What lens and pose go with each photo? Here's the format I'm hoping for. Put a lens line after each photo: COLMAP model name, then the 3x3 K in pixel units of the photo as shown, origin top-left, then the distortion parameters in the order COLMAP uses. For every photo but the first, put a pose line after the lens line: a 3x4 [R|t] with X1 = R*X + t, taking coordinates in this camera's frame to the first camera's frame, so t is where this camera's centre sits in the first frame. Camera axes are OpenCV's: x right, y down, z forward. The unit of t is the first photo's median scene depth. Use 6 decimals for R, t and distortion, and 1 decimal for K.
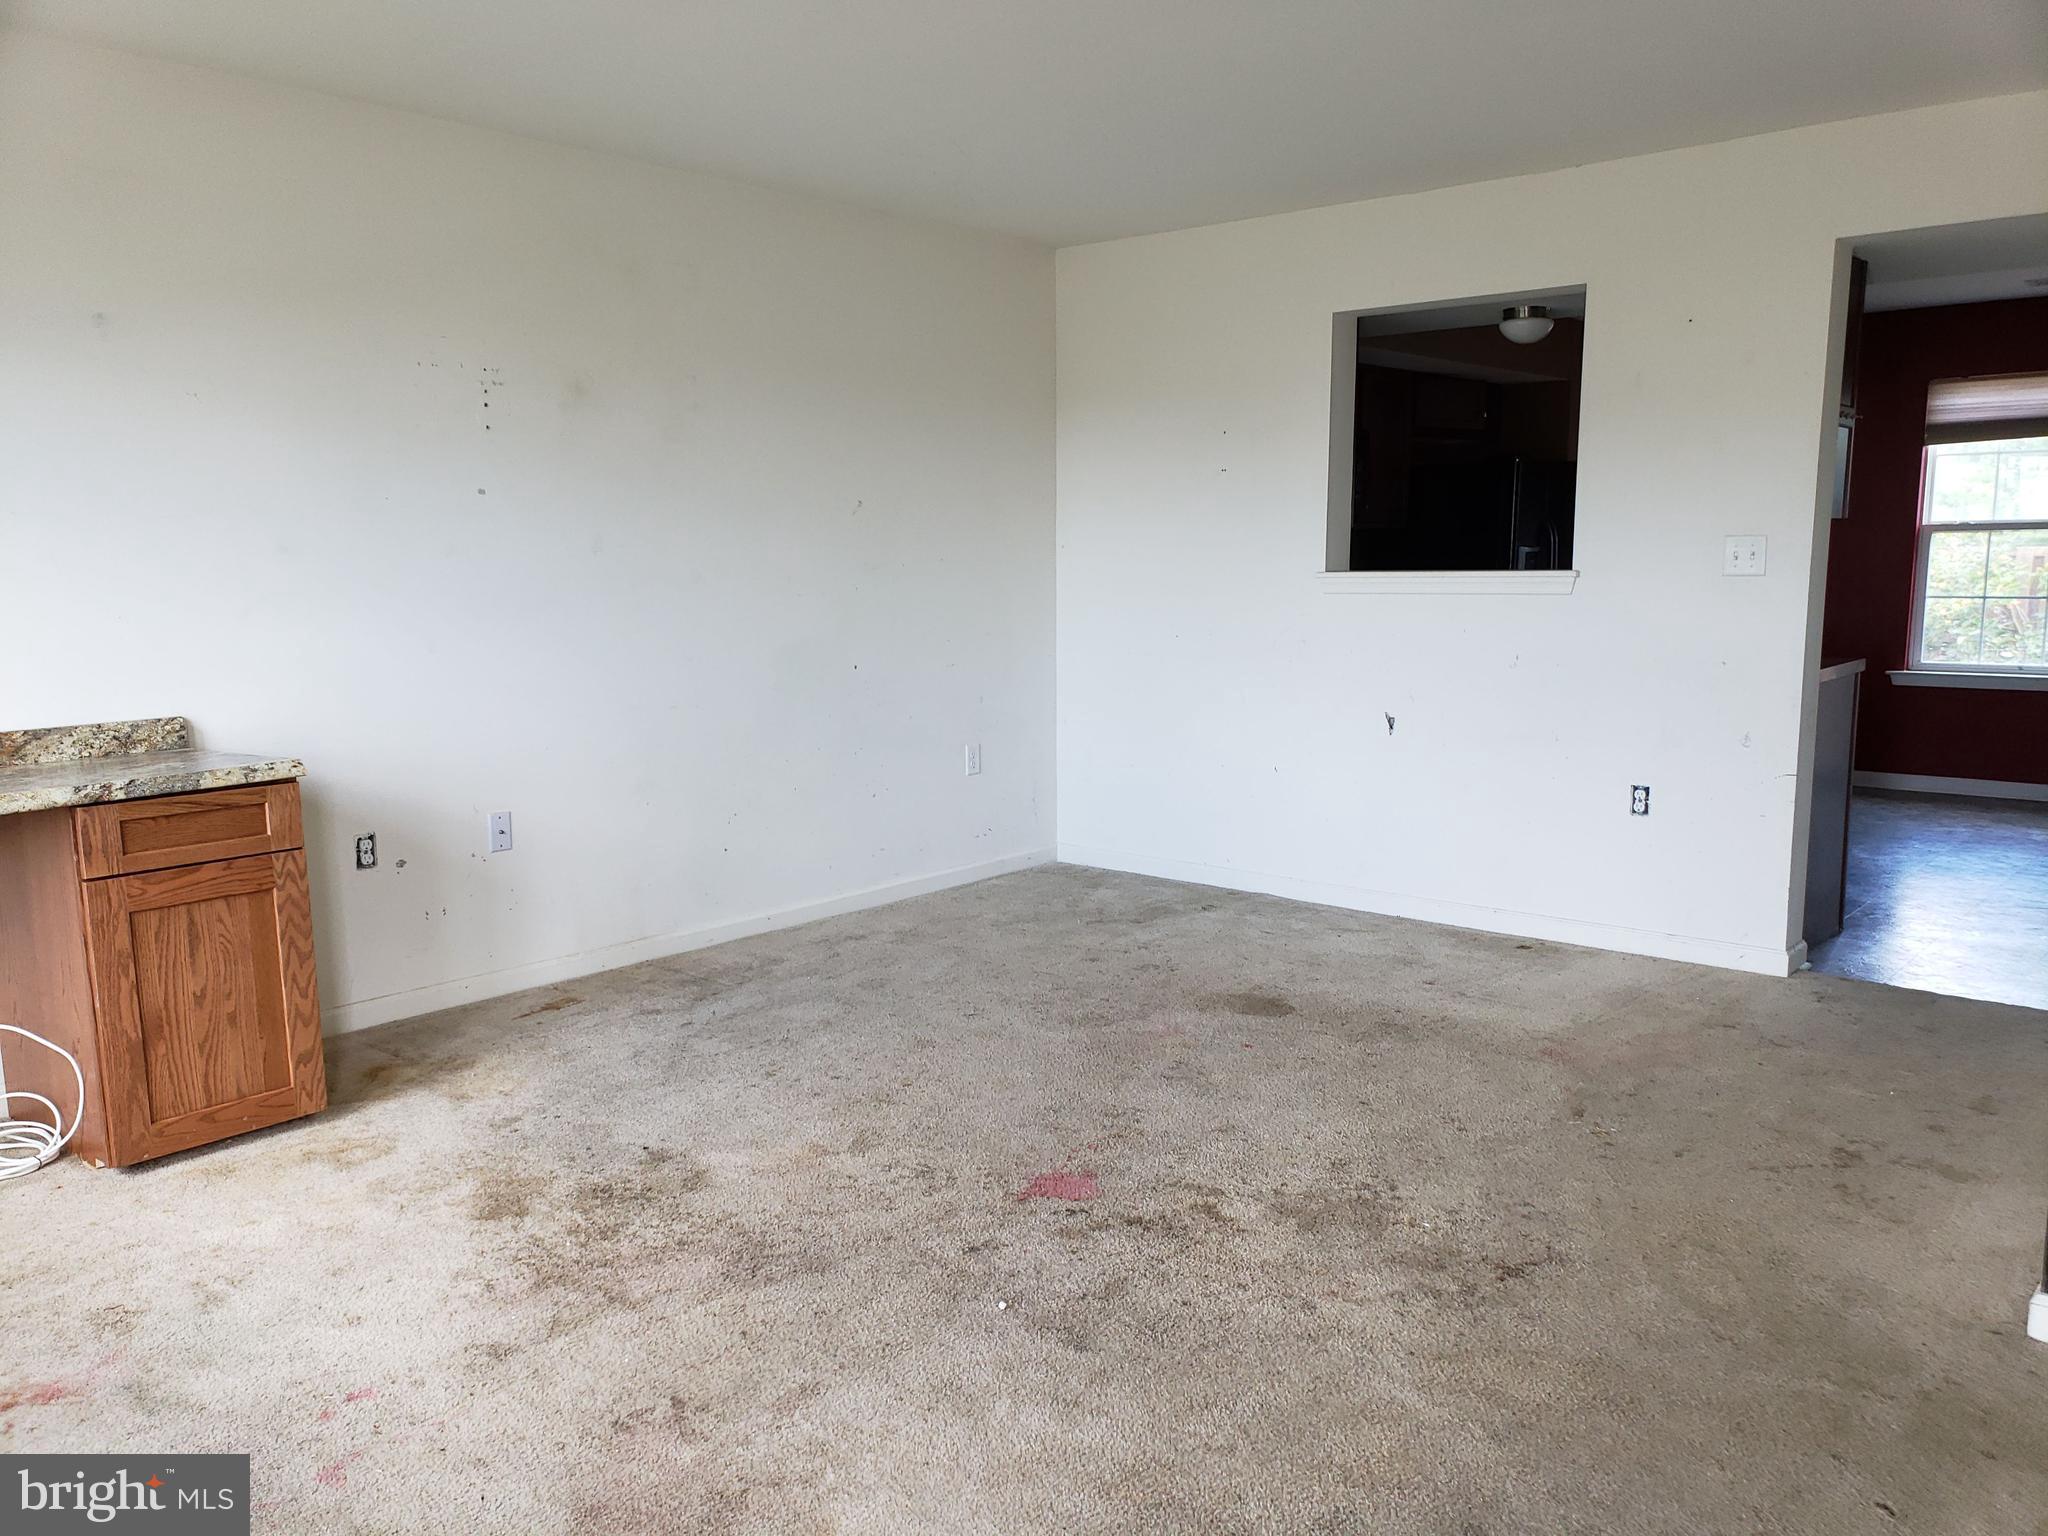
lens RADIAL K [[1529.4, 0, 1030.9], [0, 1529.4, 777.3], [0, 0, 1]] dist [0.010571, -0.051384]
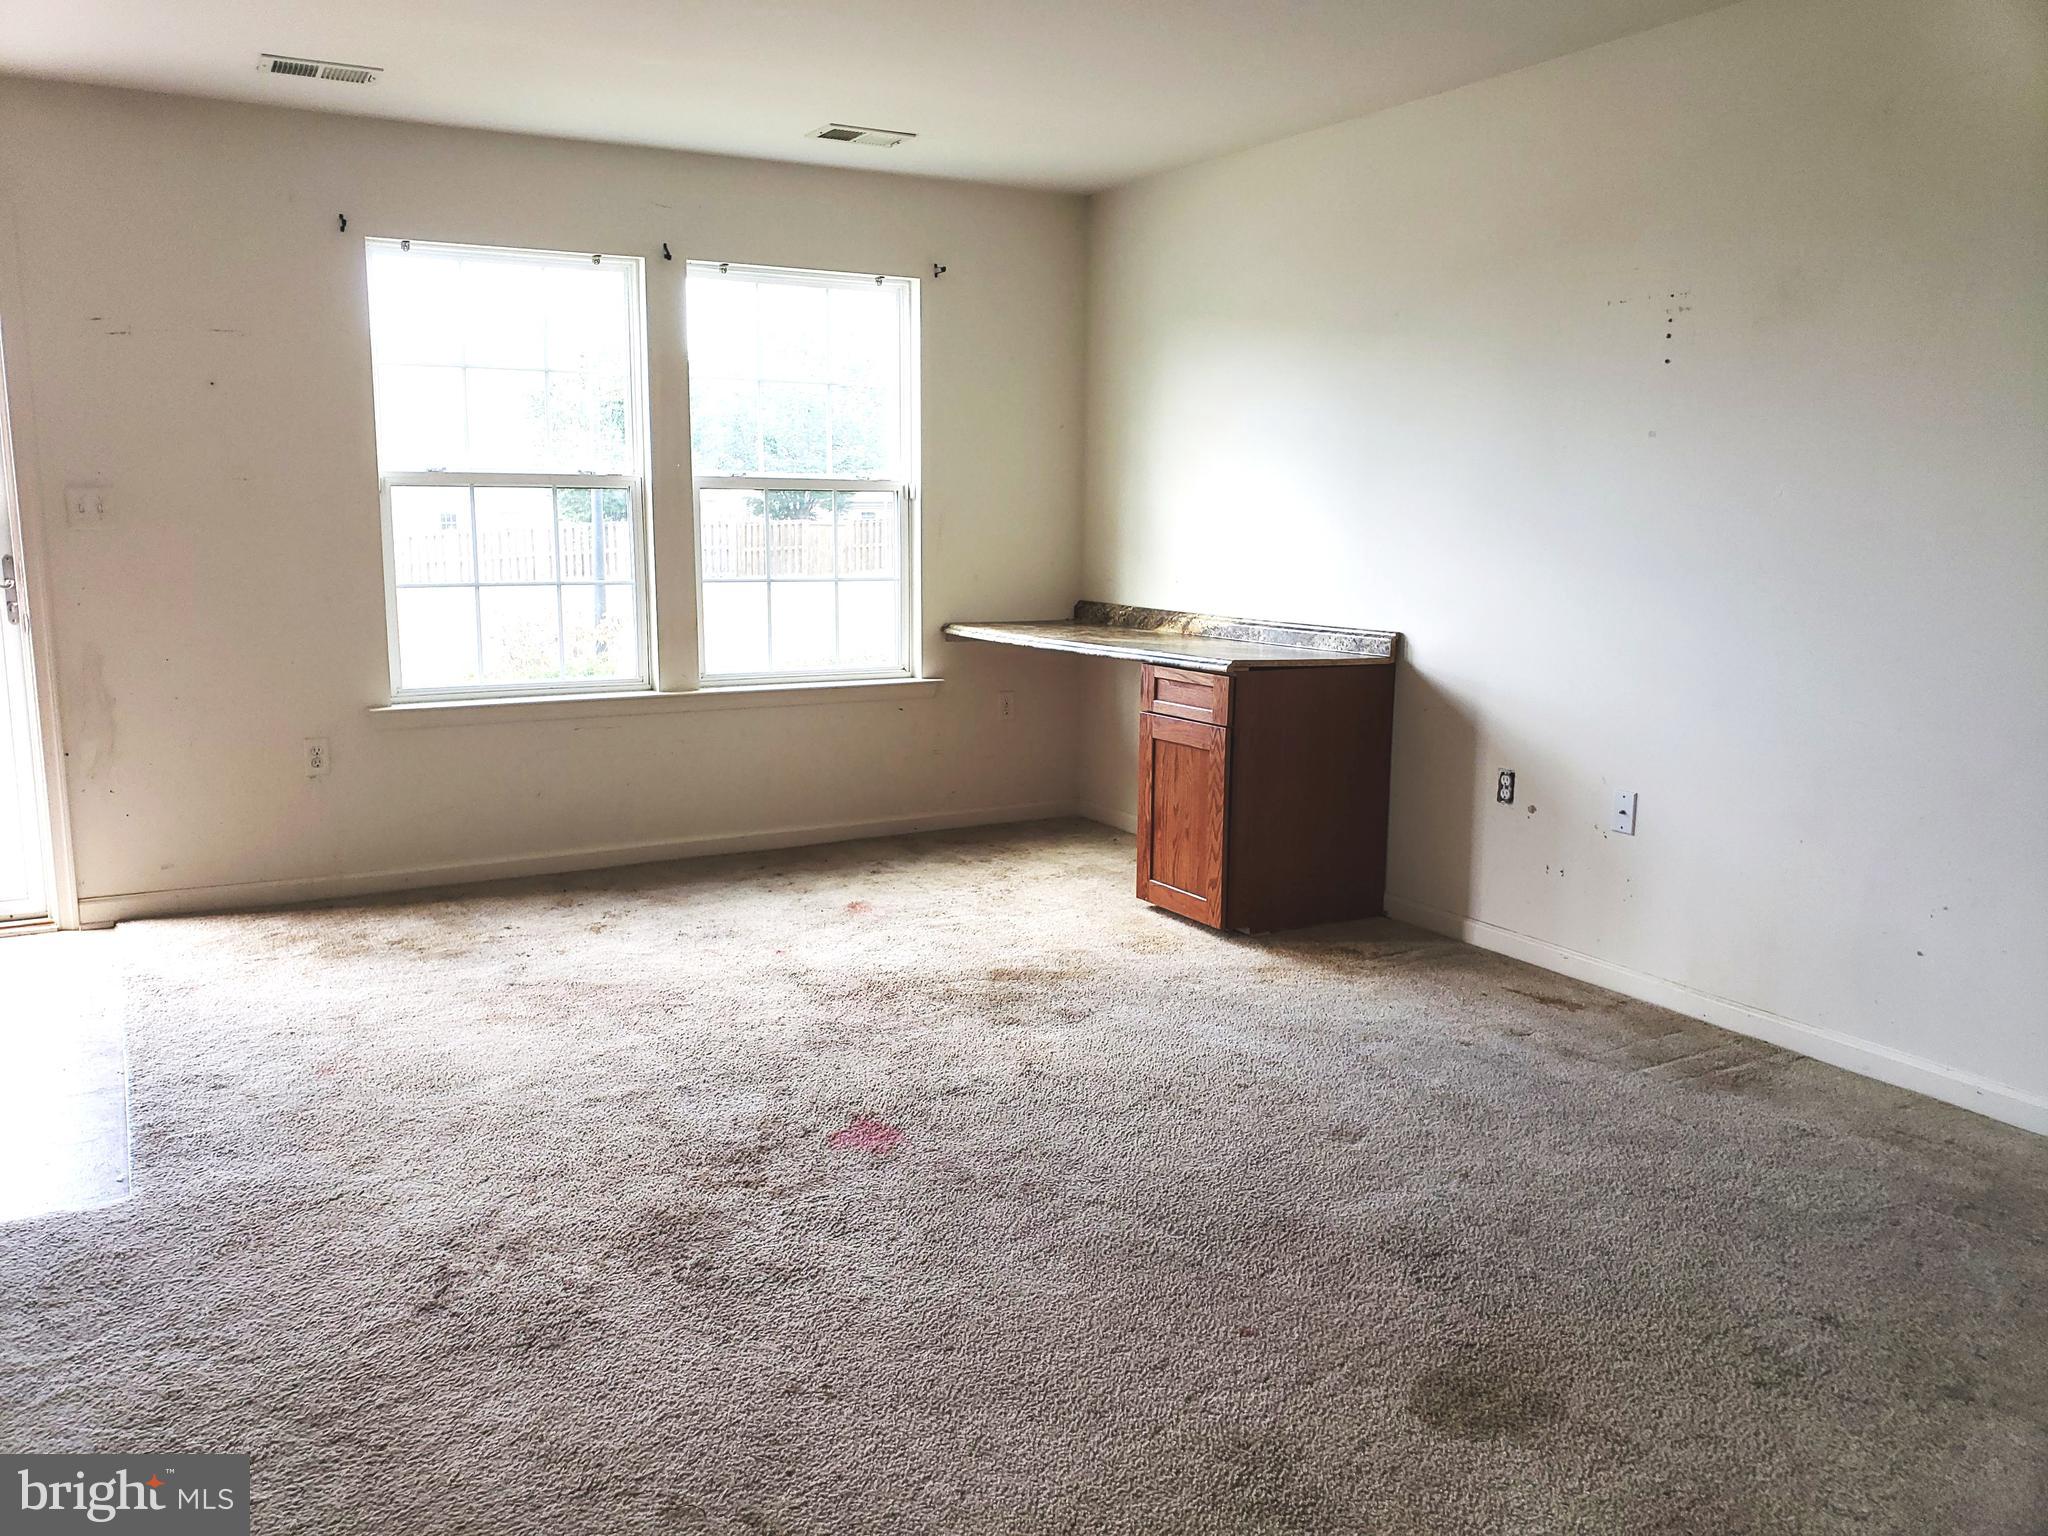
lens RADIAL K [[1529.4, 0, 1017.0], [0, 1529.4, 779.5], [0, 0, 1]] dist [0.010571, -0.051384]
pose [[-0.324941, 0.174078, -0.929575, 0.829319], [-0.140555, 0.963109, 0.229490, -0.191054], [0.935231, 0.205227, -0.288486, 1.250365]]
